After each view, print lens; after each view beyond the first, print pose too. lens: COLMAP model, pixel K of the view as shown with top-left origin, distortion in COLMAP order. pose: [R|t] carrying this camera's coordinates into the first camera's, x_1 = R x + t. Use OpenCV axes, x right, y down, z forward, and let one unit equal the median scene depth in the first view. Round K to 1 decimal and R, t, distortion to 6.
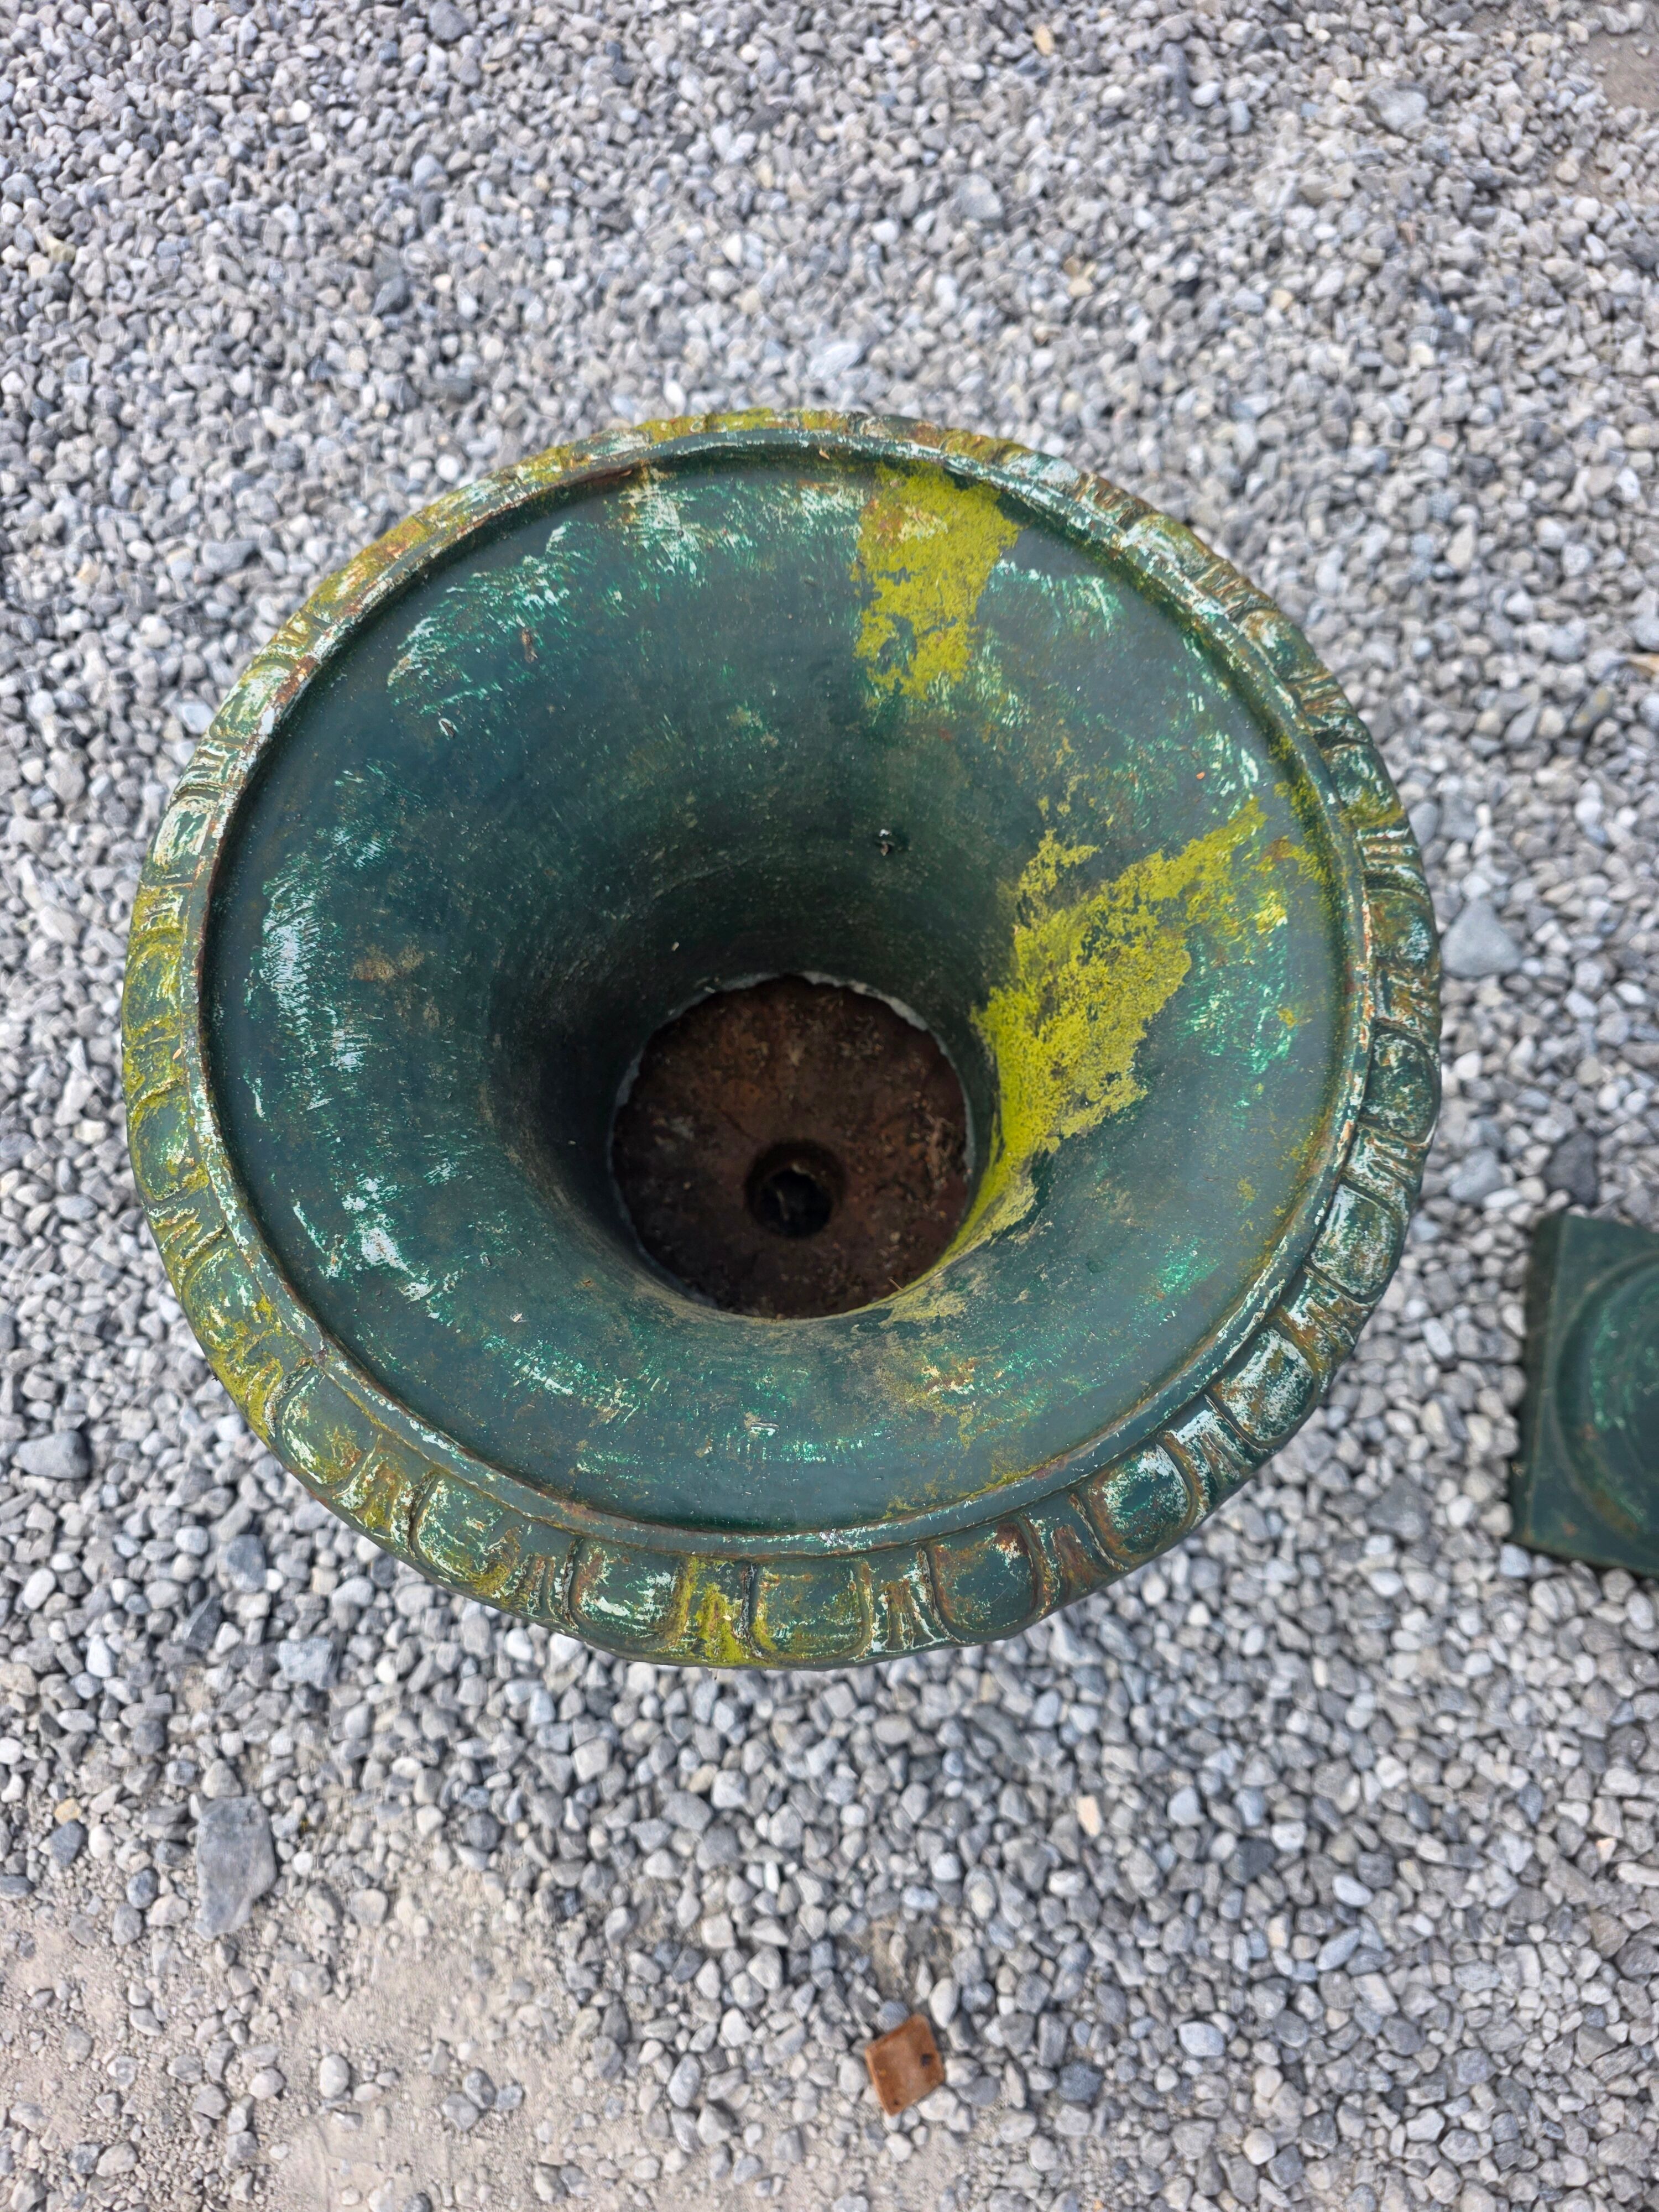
lens RADIAL K [[1526.4, 0, 823.9], [0, 1526.4, 1112.1], [0, 0, 1]] dist [0.000462, -0.001015]
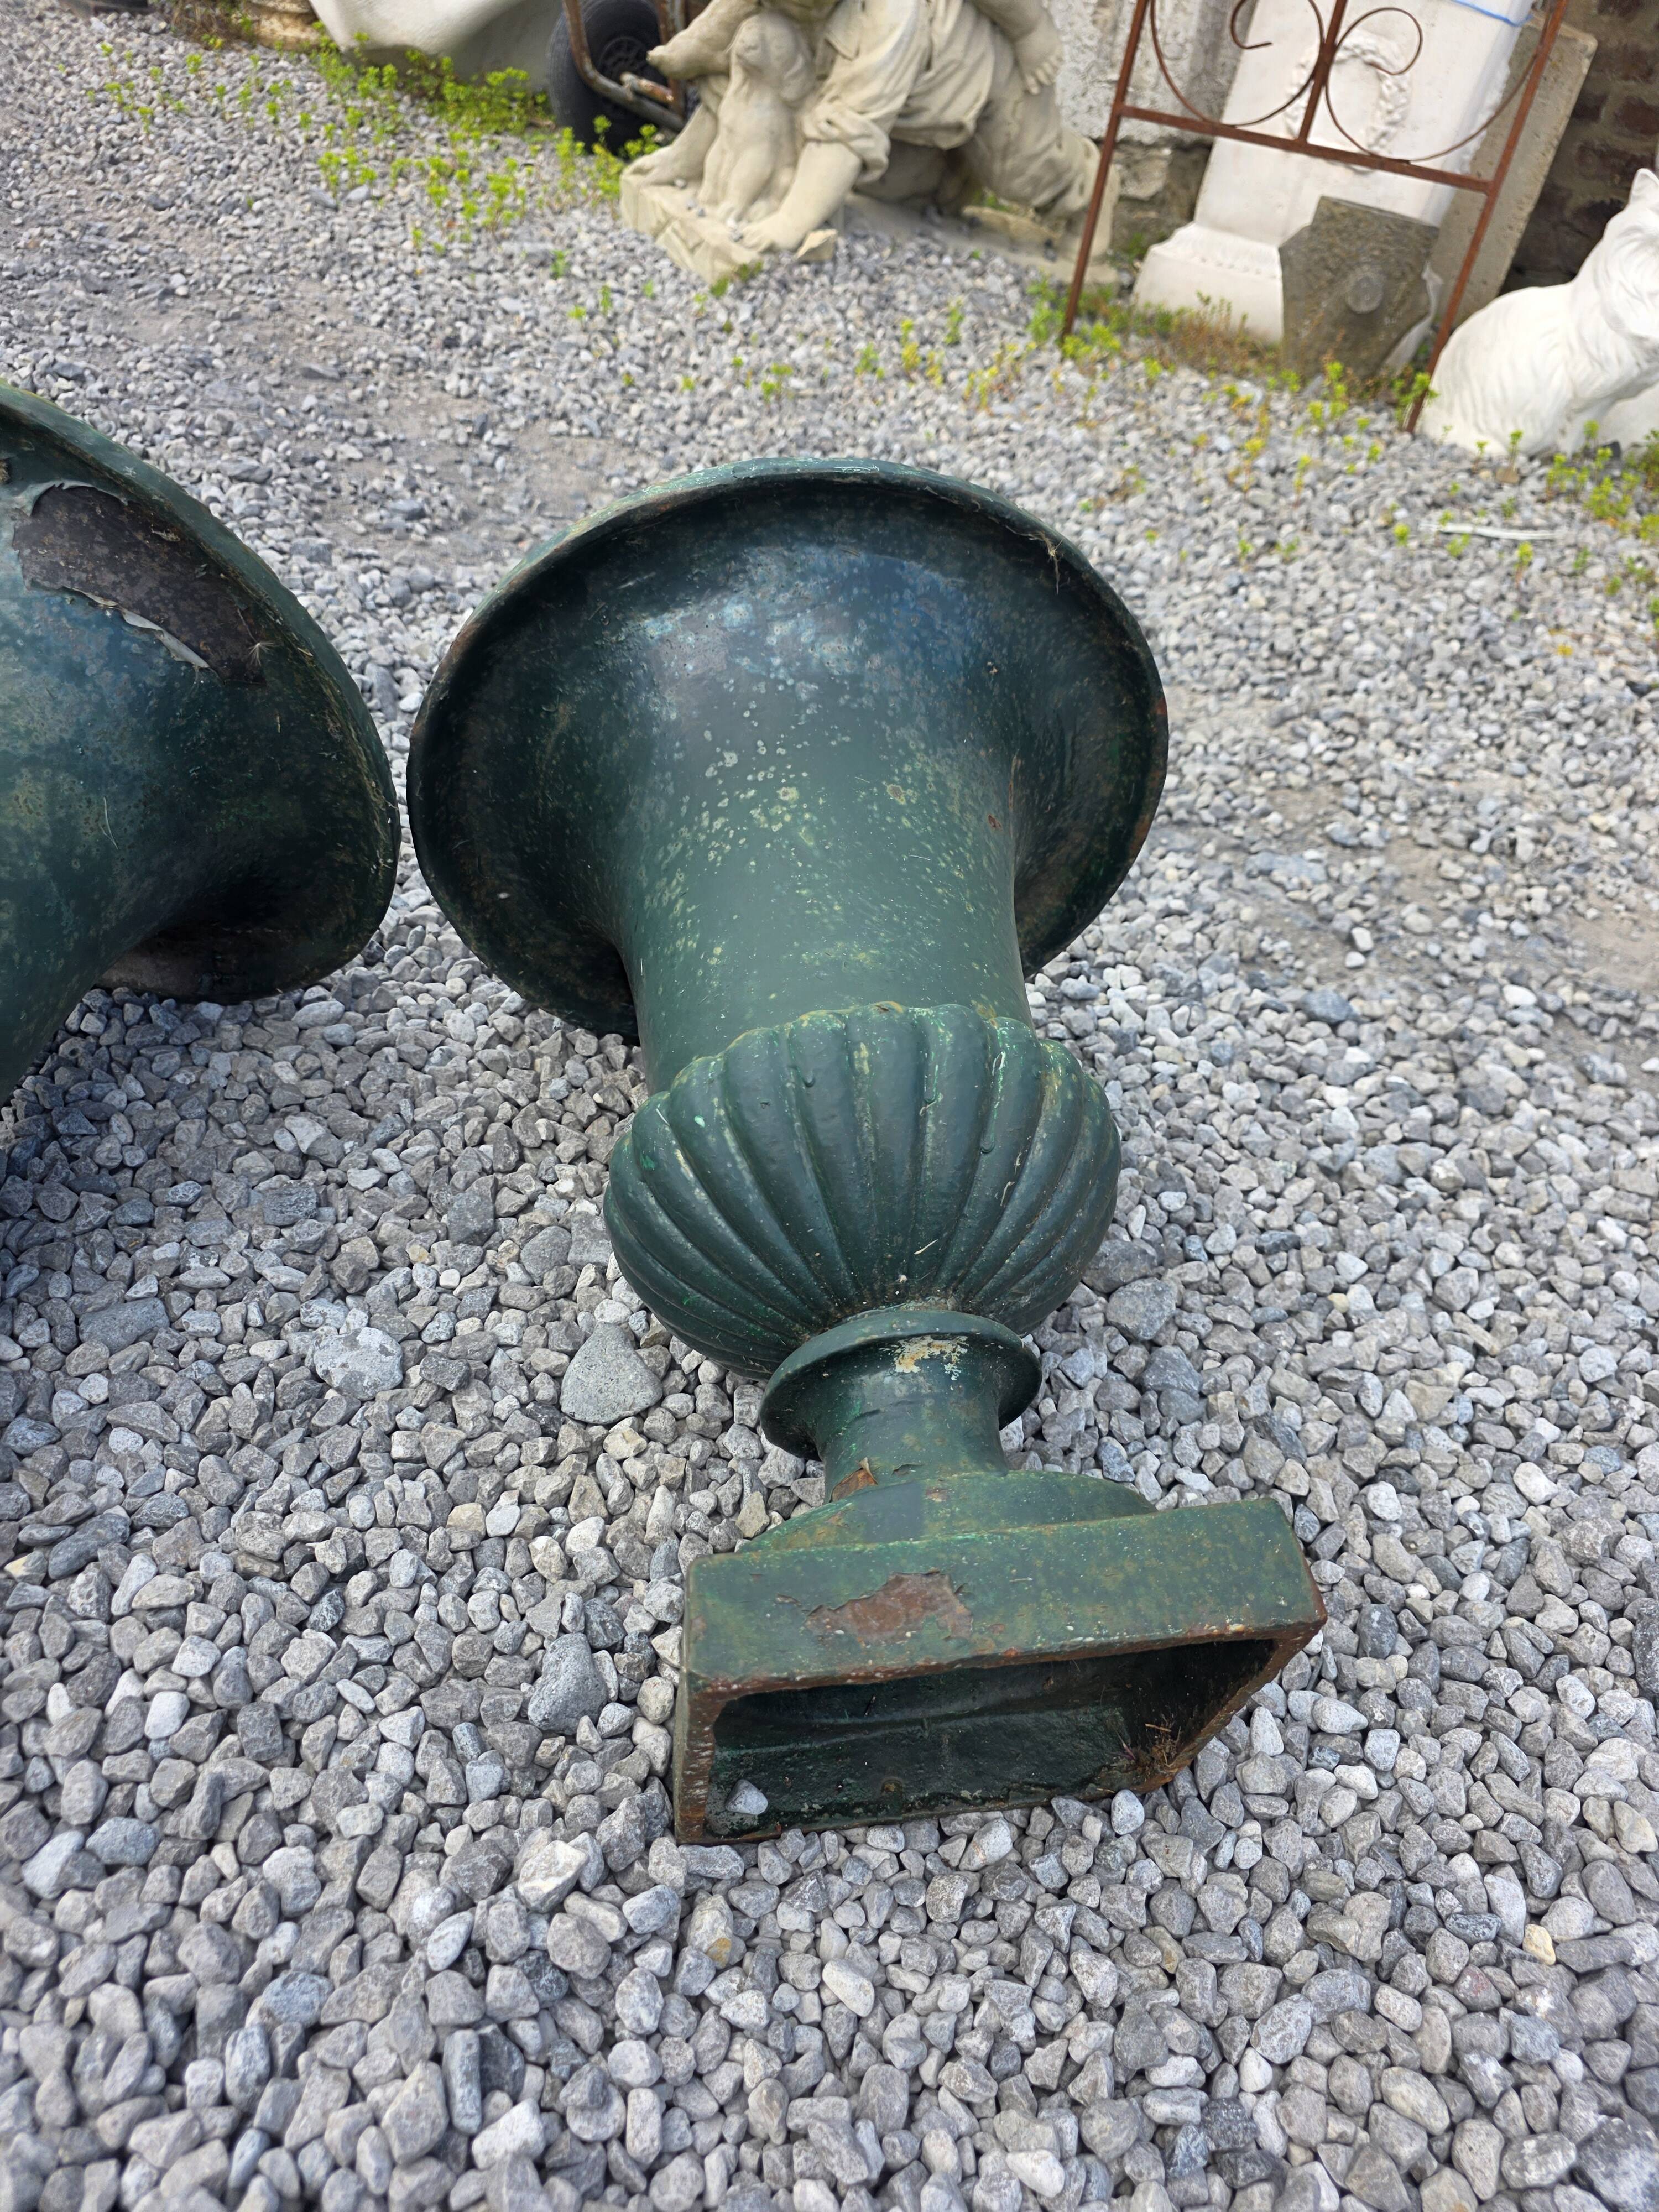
lens RADIAL K [[1499.5, 0, 855.2], [0, 1499.5, 1096.6], [0, 0, 1]] dist [0.036840, -0.034960]
pose [[0.974381, -0.013152, 0.224517, 0.397622], [0.132165, 0.841210, -0.524307, 0.181813], [-0.181970, 0.540549, 0.821397, 0.308054]]
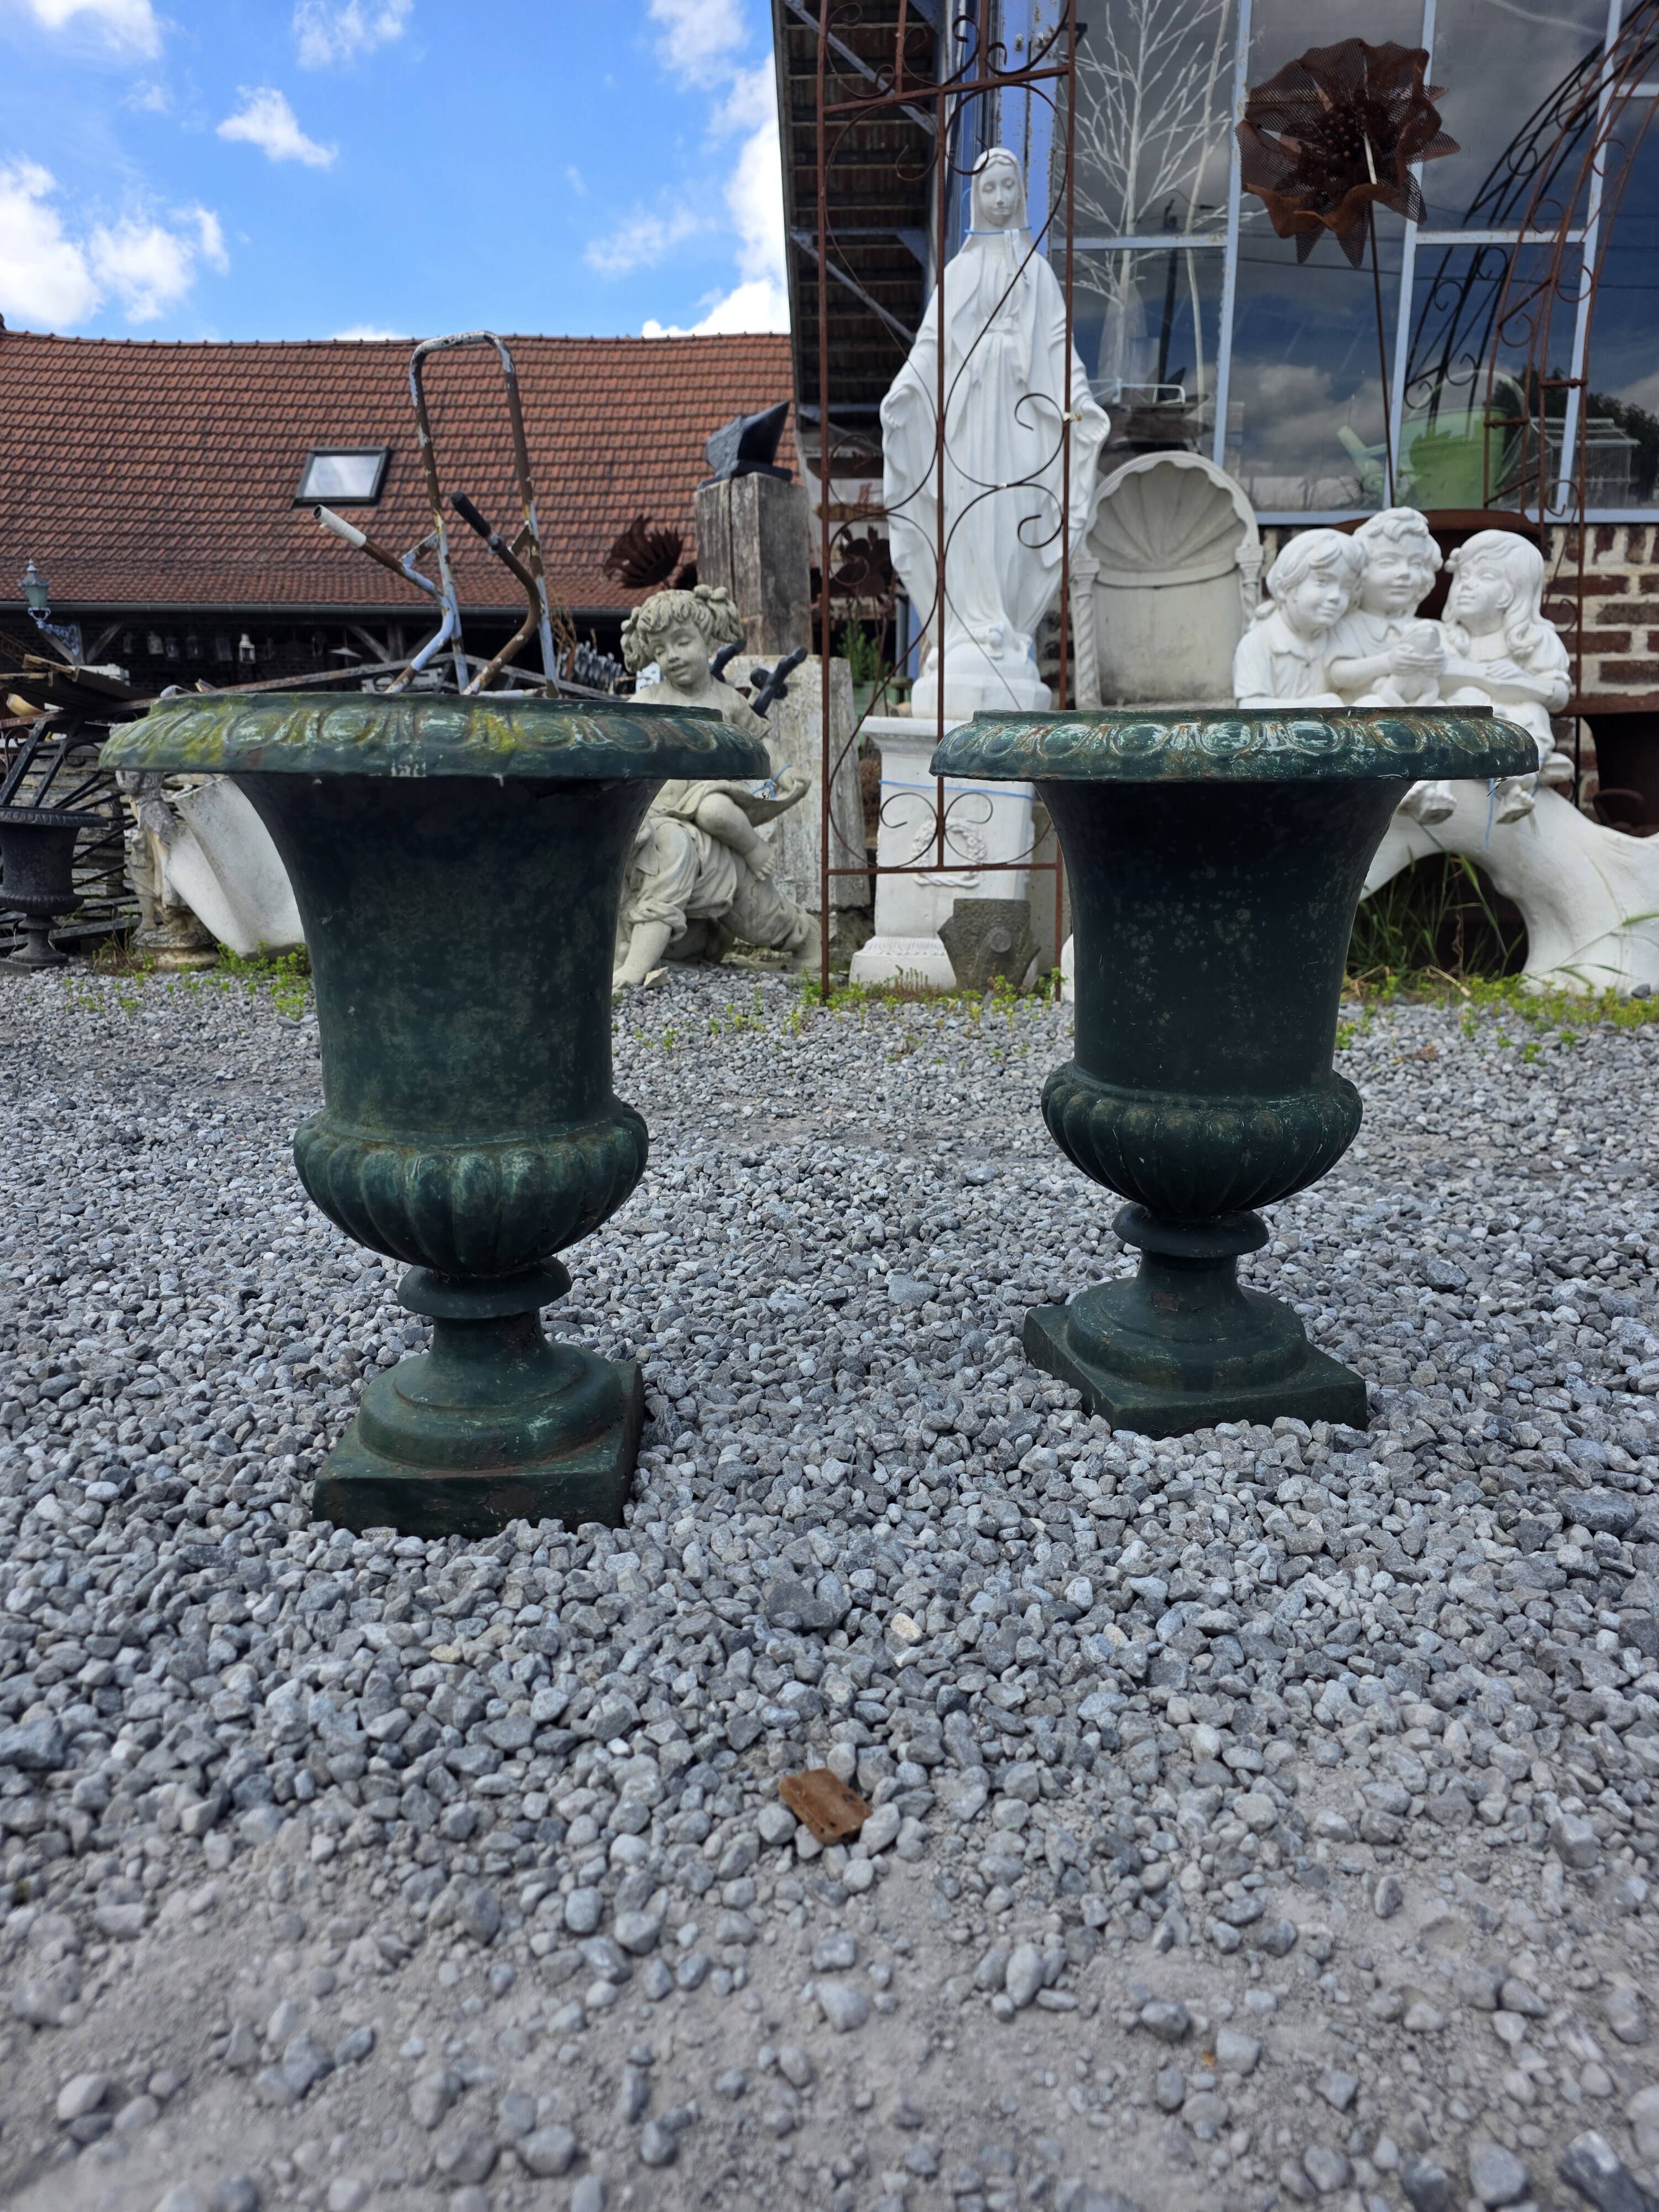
lens RADIAL K [[1481.9, 0, 831.7], [0, 1481.9, 1122.9], [0, 0, 1]] dist [0.064926, -0.079218]
pose [[0.906529, -0.096108, 0.411057, -0.216750], [0.408484, 0.445406, -0.796715, 0.955770], [-0.106516, 0.890156, 0.443032, 0.238914]]
